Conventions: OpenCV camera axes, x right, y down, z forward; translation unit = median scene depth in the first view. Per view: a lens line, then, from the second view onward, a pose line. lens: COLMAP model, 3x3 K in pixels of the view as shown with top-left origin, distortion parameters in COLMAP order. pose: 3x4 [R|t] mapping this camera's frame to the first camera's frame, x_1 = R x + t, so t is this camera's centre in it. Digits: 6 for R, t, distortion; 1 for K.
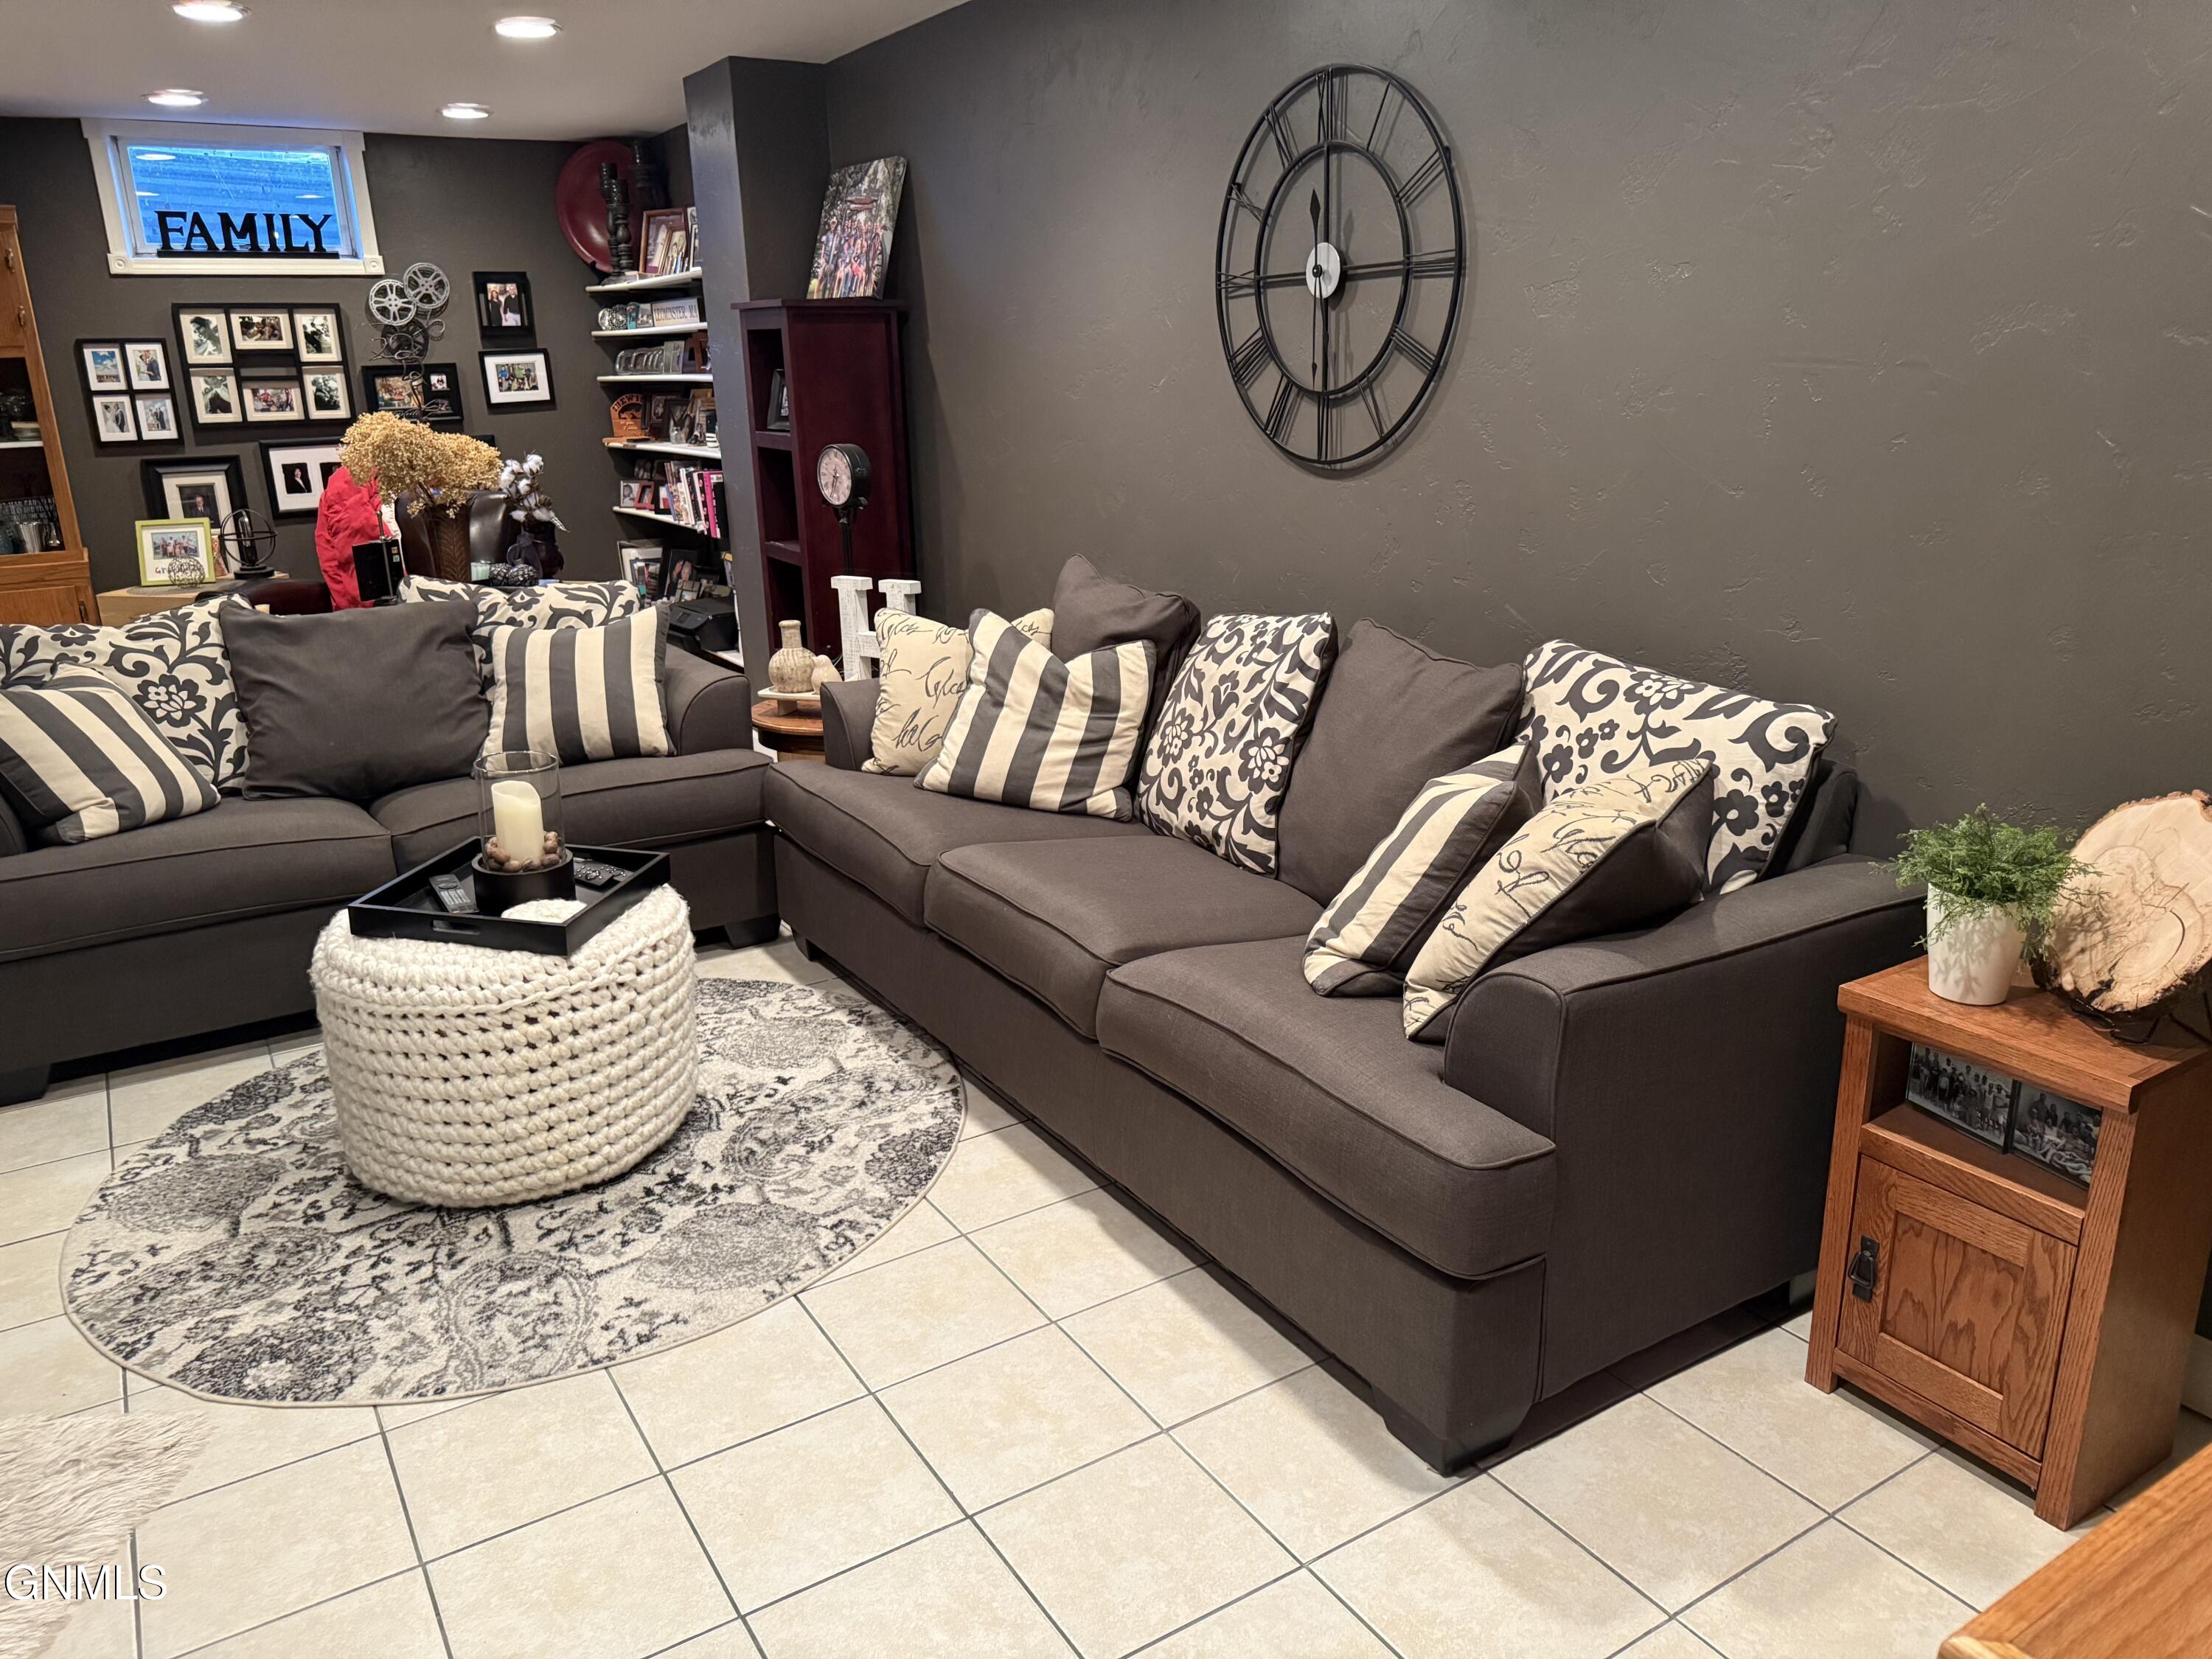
lens RADIAL K [[1583.4, 0, 1101.1], [0, 1583.4, 836.8], [0, 0, 1]] dist [0.035622, -0.012445]
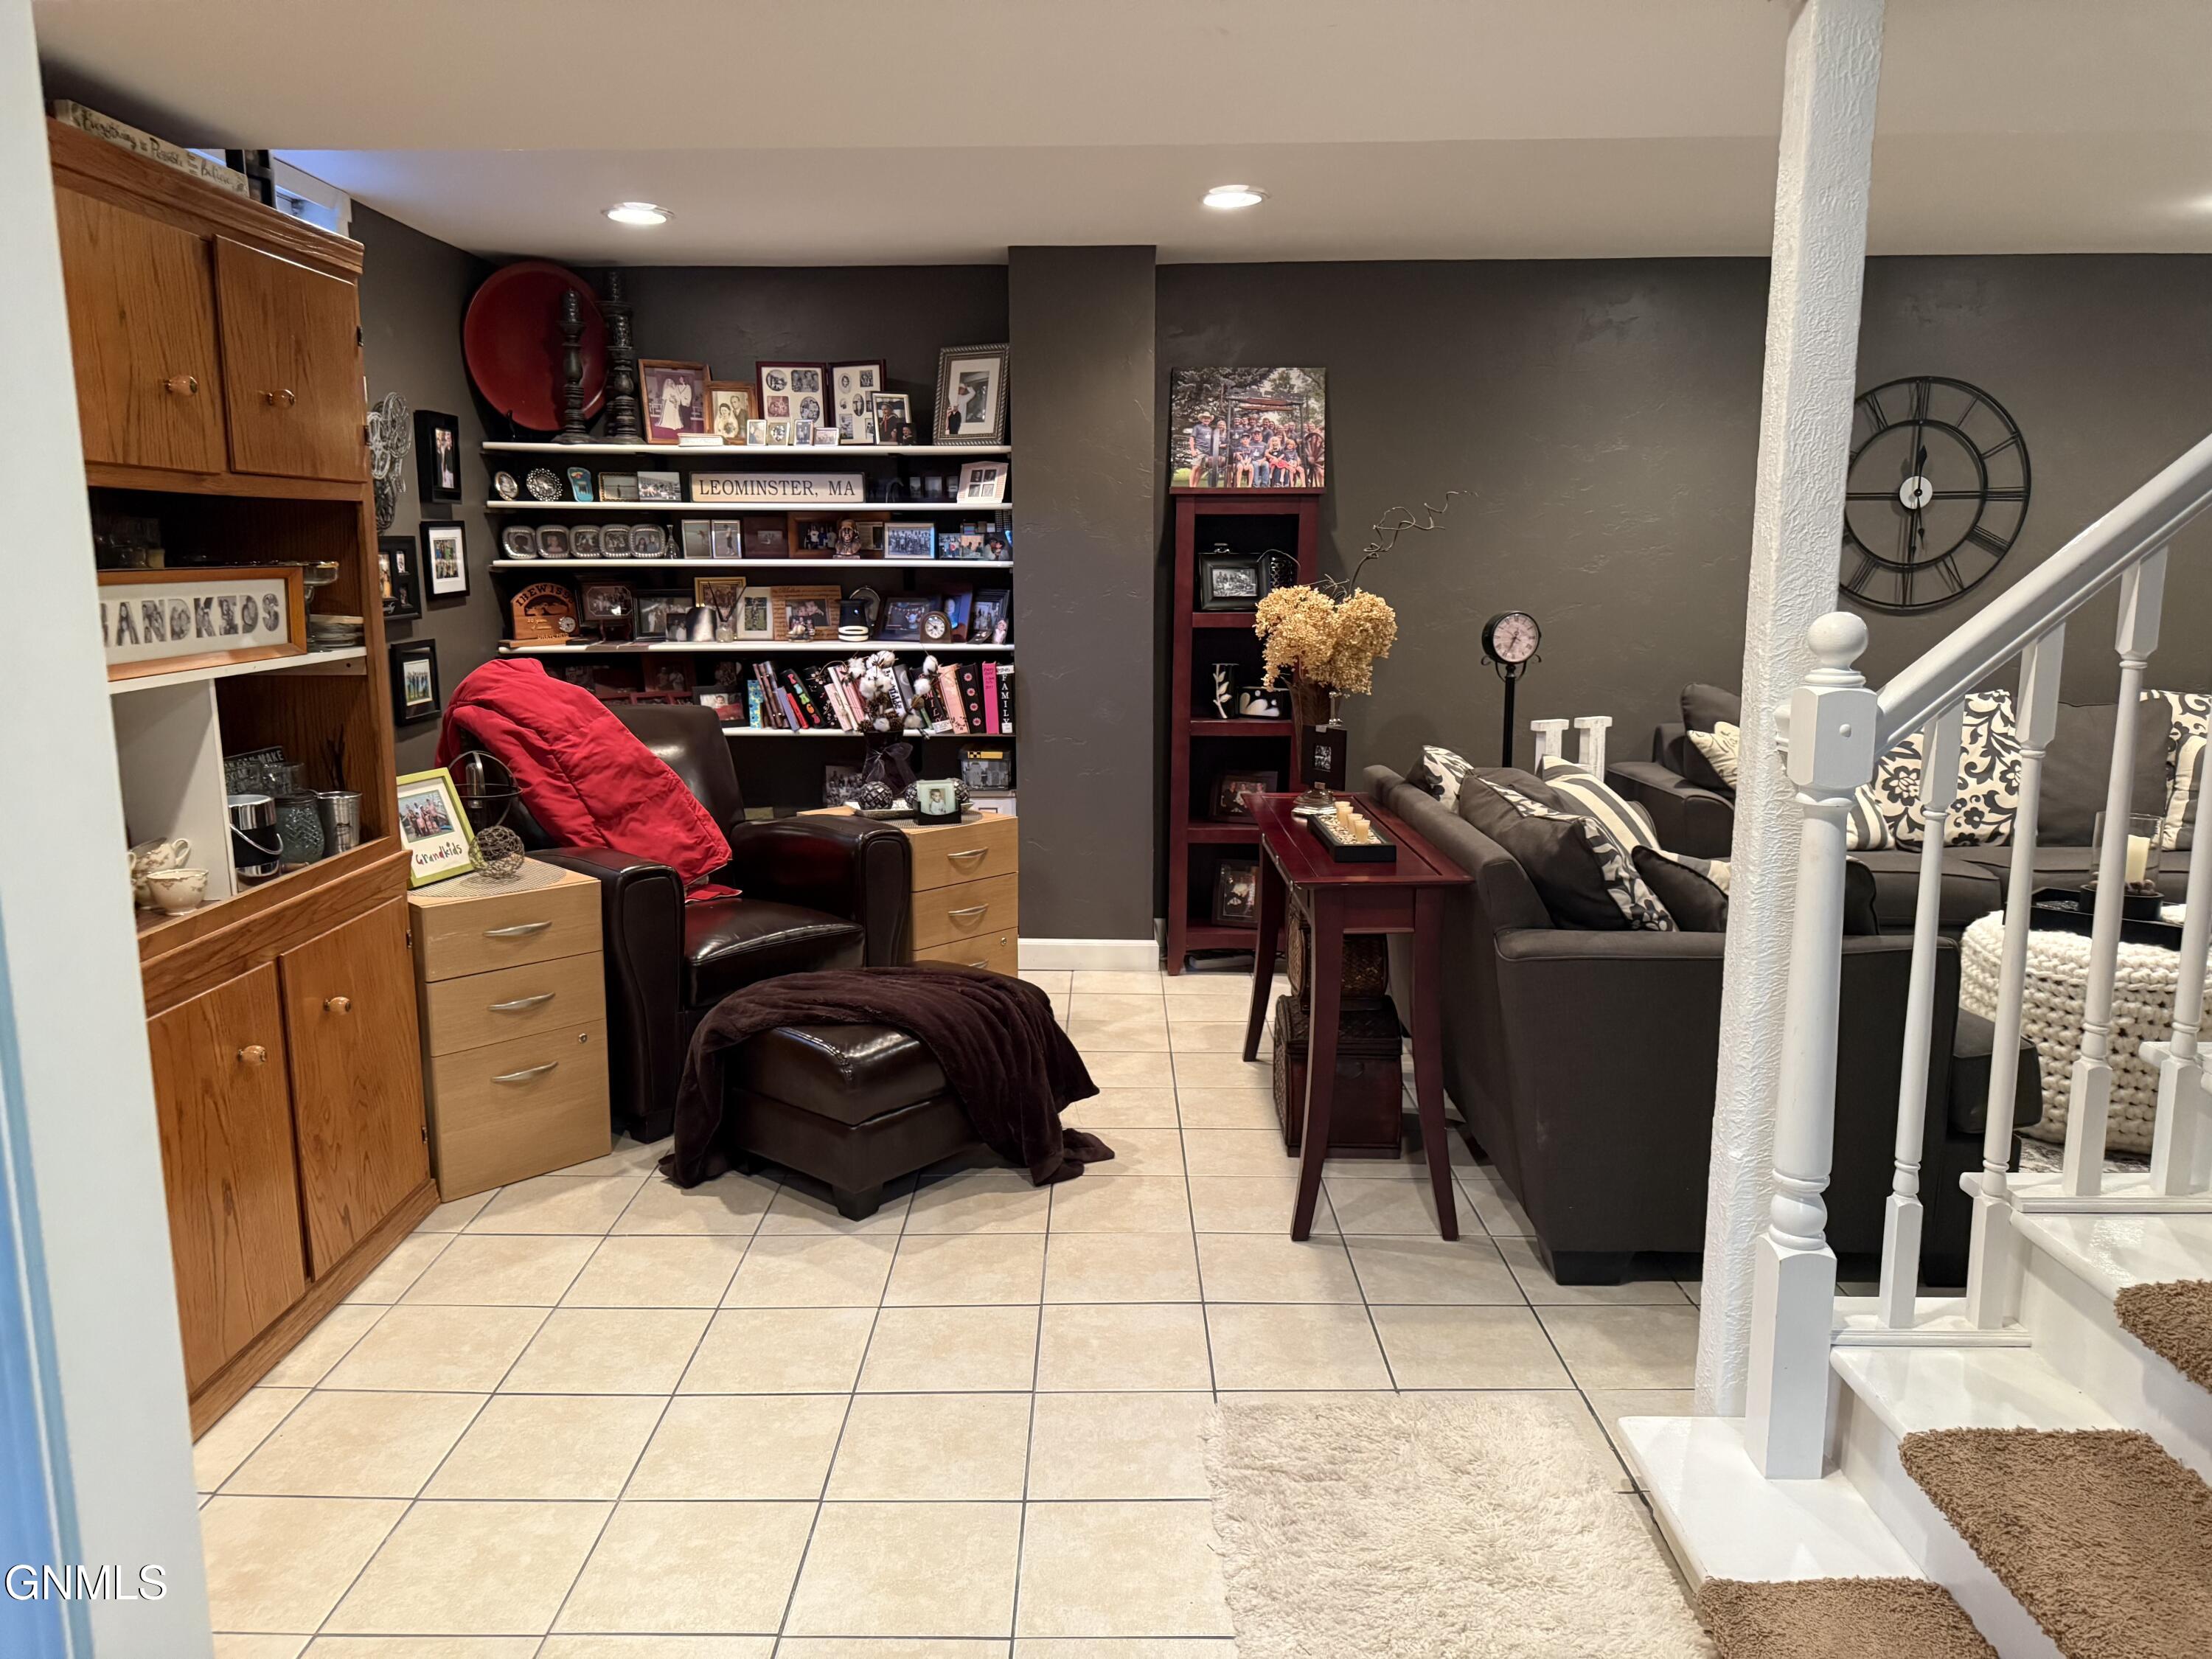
lens RADIAL K [[1583.4, 0, 1100.3], [0, 1583.4, 831.2], [0, 0, 1]] dist [0.035622, -0.012445]
pose [[0.538589, -0.115103, 0.834670, -1.020719], [0.238186, 0.971018, -0.019790, -0.108605], [-0.808201, 0.209465, 0.550395, 0.498120]]
